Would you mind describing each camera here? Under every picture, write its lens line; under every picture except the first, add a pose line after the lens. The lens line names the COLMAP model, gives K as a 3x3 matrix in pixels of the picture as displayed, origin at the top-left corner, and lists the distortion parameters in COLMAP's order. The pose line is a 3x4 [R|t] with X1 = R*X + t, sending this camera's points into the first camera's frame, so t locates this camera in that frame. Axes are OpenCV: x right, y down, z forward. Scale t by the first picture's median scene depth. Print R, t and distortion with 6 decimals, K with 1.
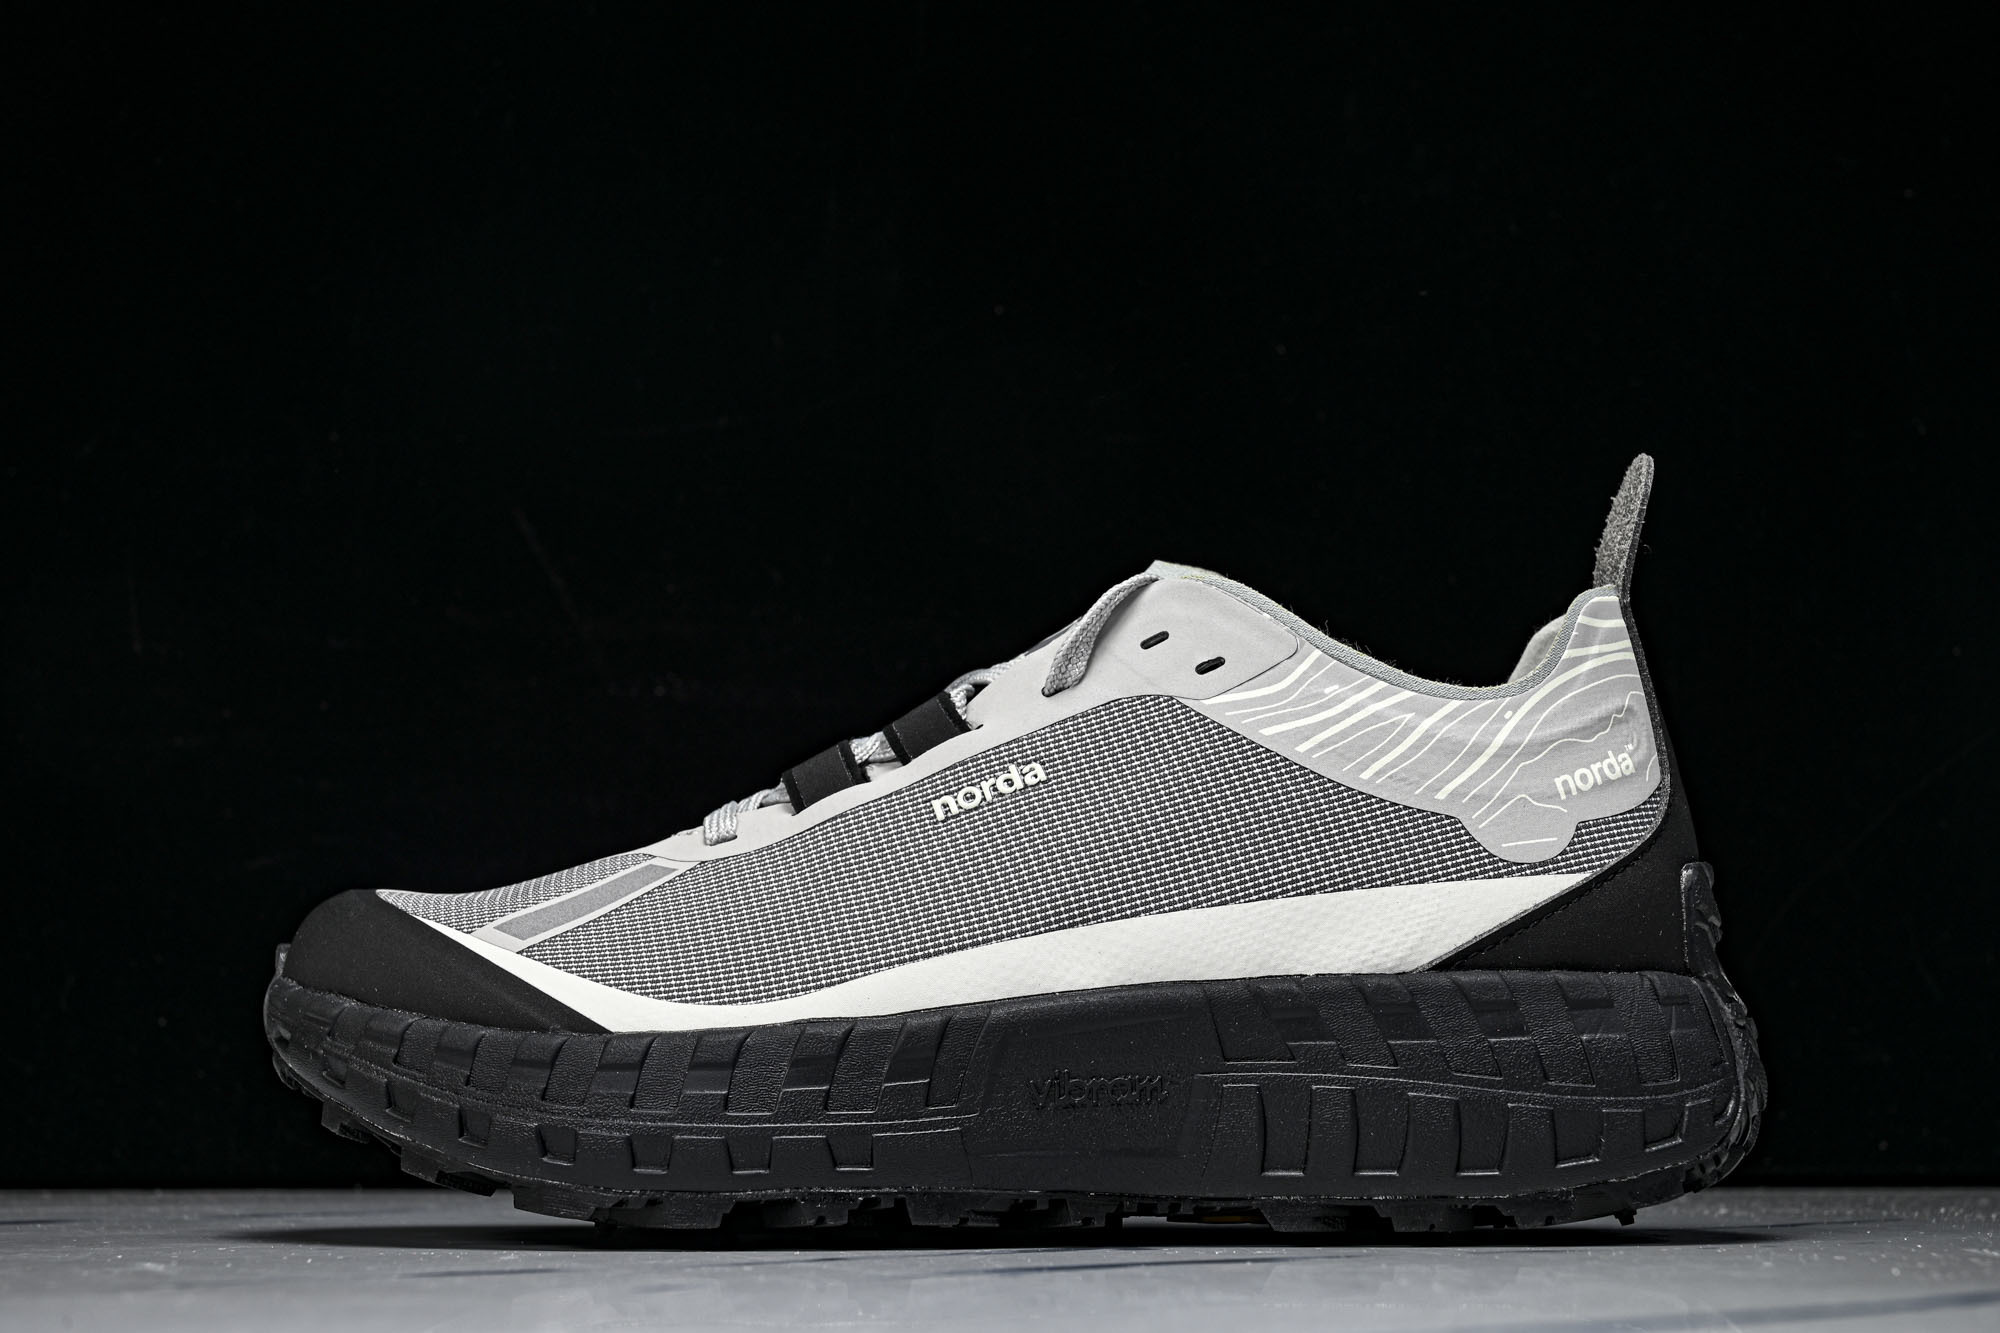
lens RADIAL K [[3463.2, 0, 1000.0], [0, 3463.2, 666.5], [0, 0, 1]] dist [-0.003399, -0.011867]
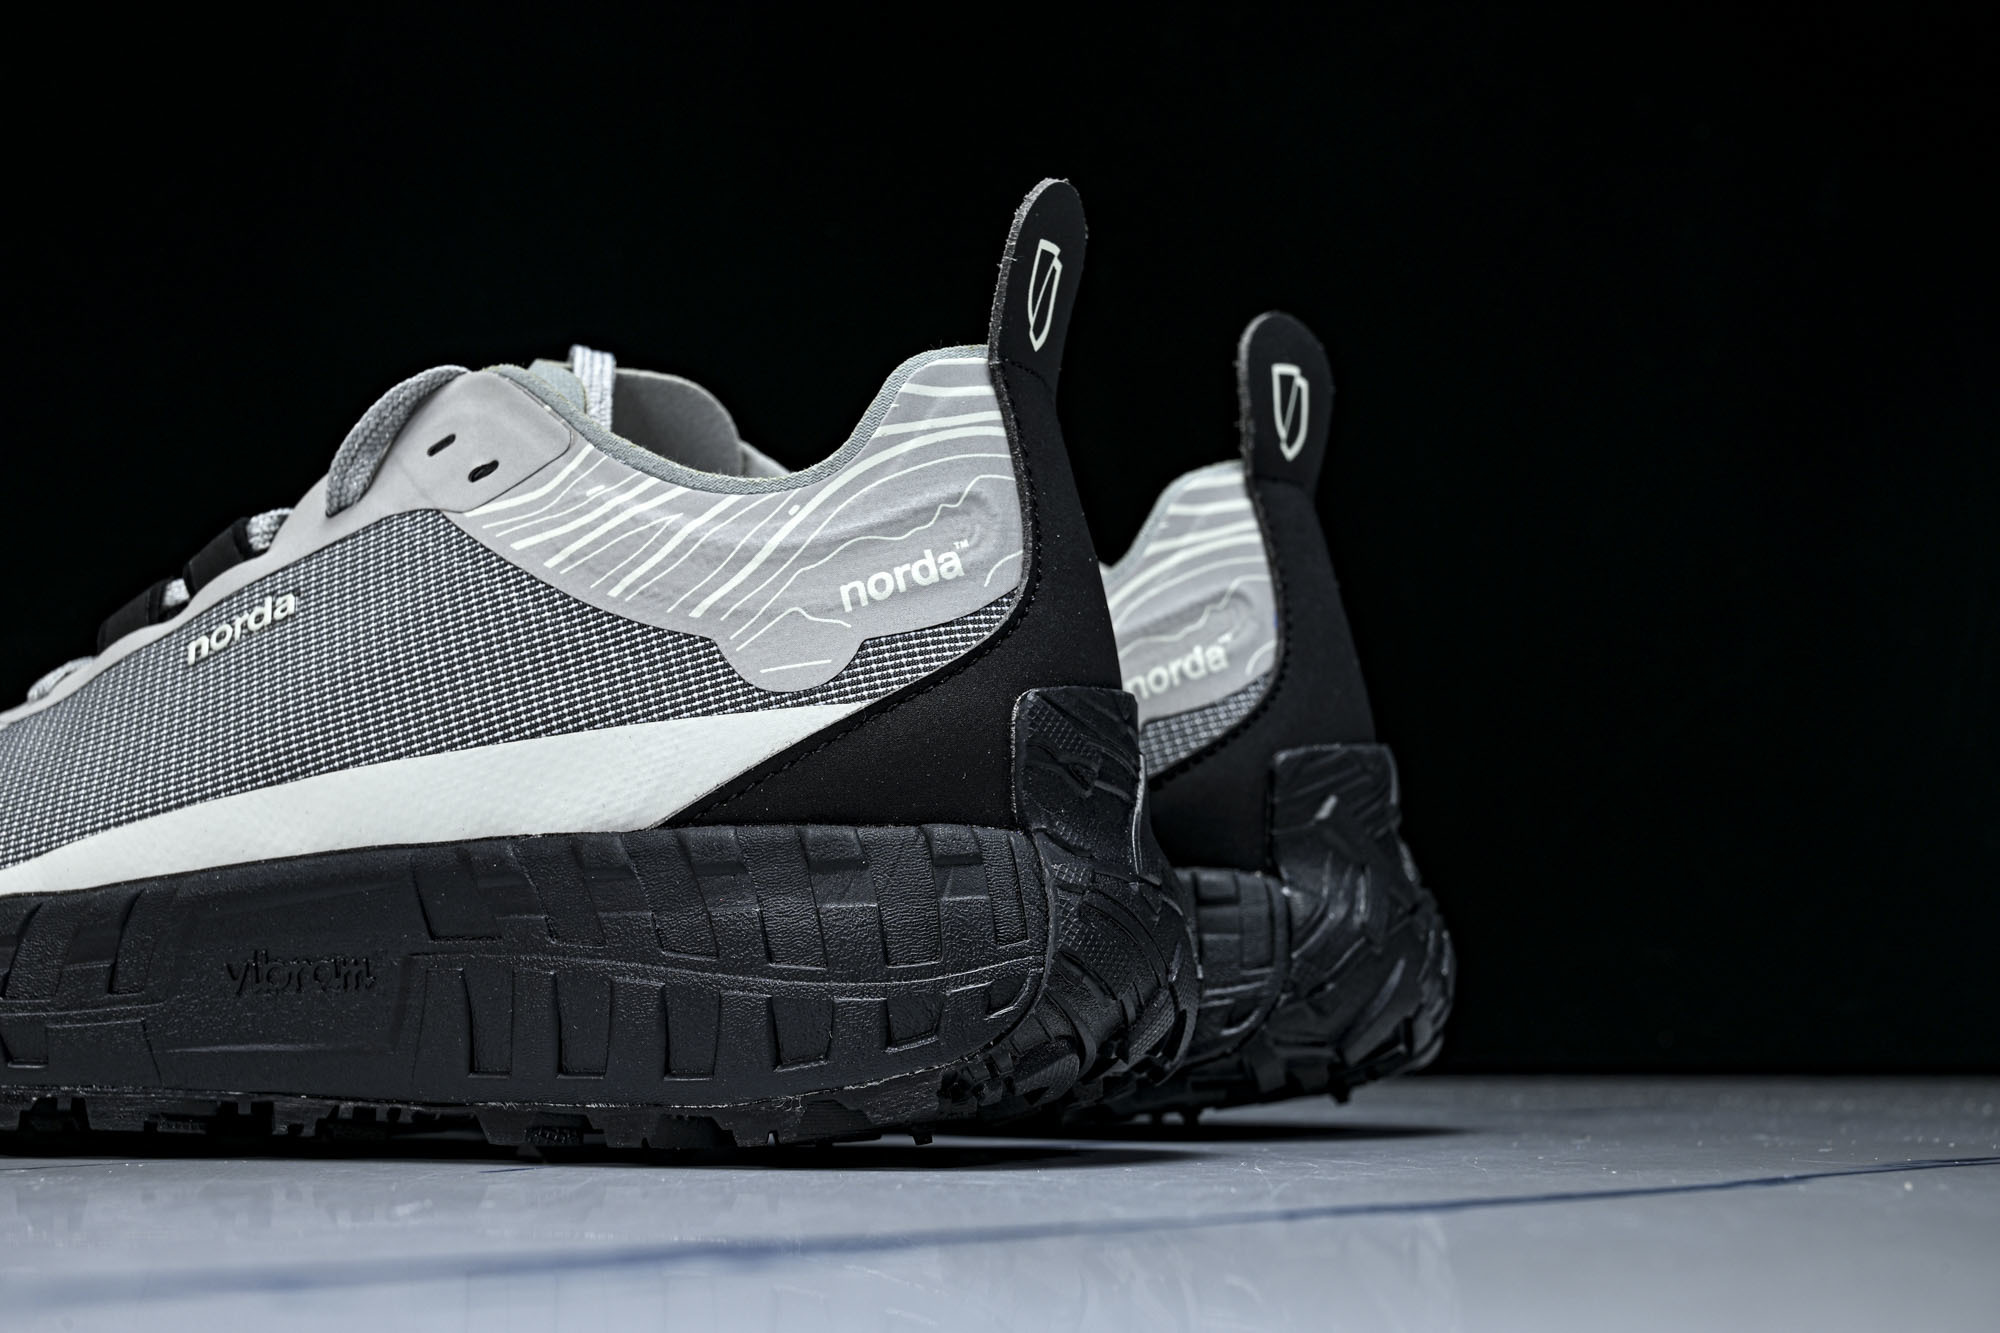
lens RADIAL K [[3174.2, 0, 1000.0], [0, 3174.2, 666.5], [0, 0, 1]] dist [0.031335, -0.000025]
pose [[0.932348, -0.034320, -0.359930, 0.461295], [0.042401, 0.998994, 0.014577, 0.041994], [0.359067, -0.028852, 0.932866, 0.329808]]
